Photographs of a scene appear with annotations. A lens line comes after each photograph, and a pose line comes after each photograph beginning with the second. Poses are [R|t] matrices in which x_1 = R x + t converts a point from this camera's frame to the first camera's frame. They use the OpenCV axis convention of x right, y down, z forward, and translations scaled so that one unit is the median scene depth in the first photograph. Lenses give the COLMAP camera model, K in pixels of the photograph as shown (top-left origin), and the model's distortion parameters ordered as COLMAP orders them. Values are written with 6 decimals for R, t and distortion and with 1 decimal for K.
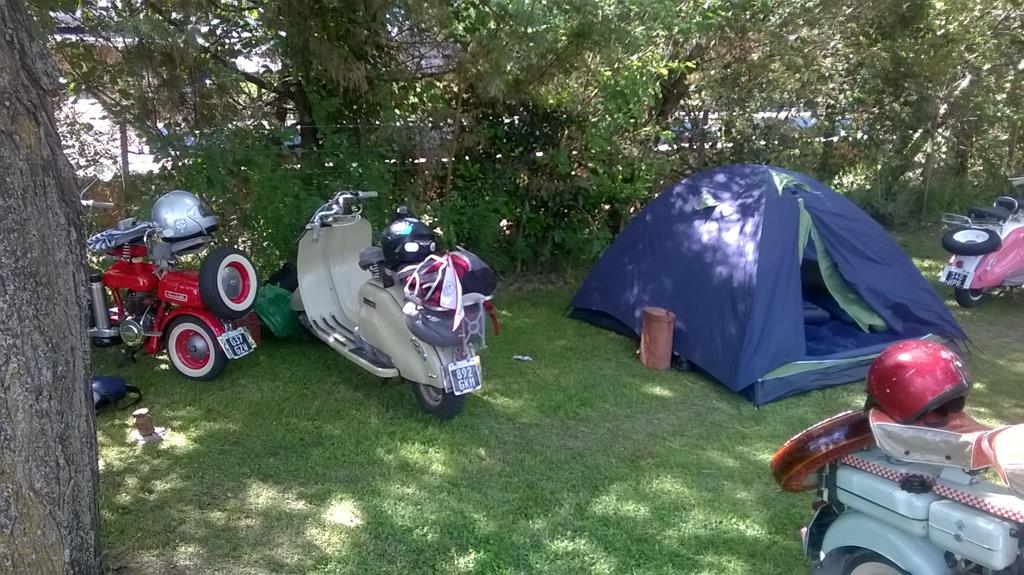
lens RADIAL K [[840.4, 0, 499.8], [0, 840.4, 285.8], [0, 0, 1]] dist [0.043794, -0.114425]
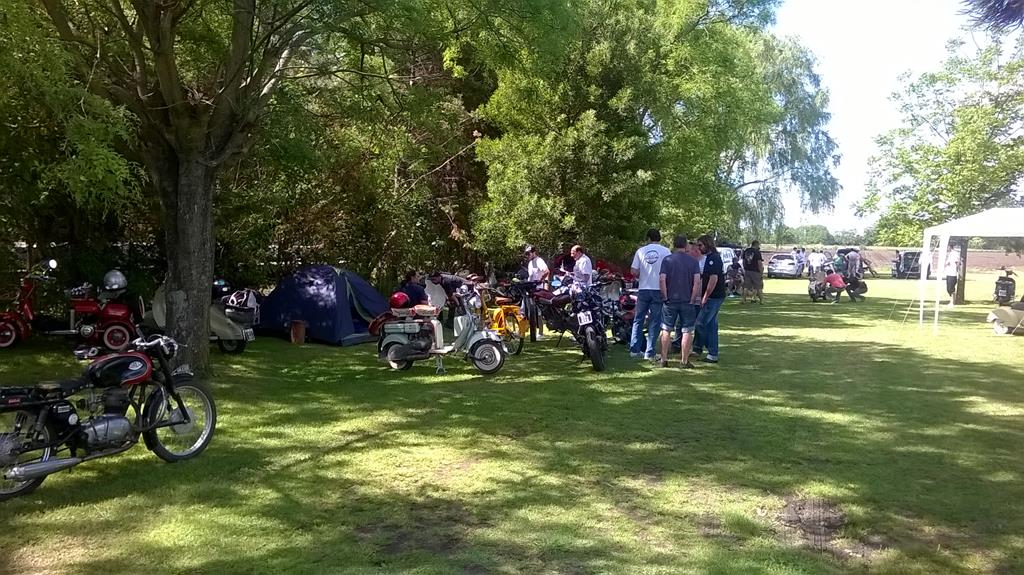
lens RADIAL K [[840.4, 0, 499.8], [0, 840.4, 285.8], [0, 0, 1]] dist [0.043794, -0.114425]
pose [[0.805491, -0.004487, 0.592591, -0.867691], [0.098820, 0.986987, -0.126849, 0.324573], [-0.584310, 0.160735, 0.795453, -1.451984]]
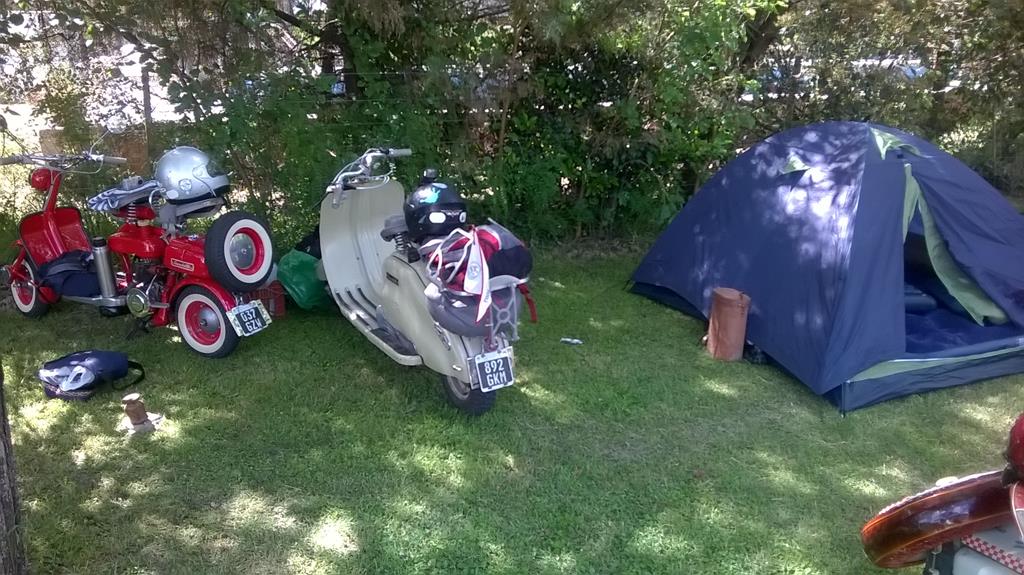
lens RADIAL K [[840.4, 0, 499.8], [0, 840.4, 285.8], [0, 0, 1]] dist [0.043794, -0.114425]
pose [[0.995430, 0.028005, -0.091297, 0.033836], [-0.022398, 0.997833, 0.061873, -0.026923], [0.092832, -0.059545, 0.993900, 0.128161]]
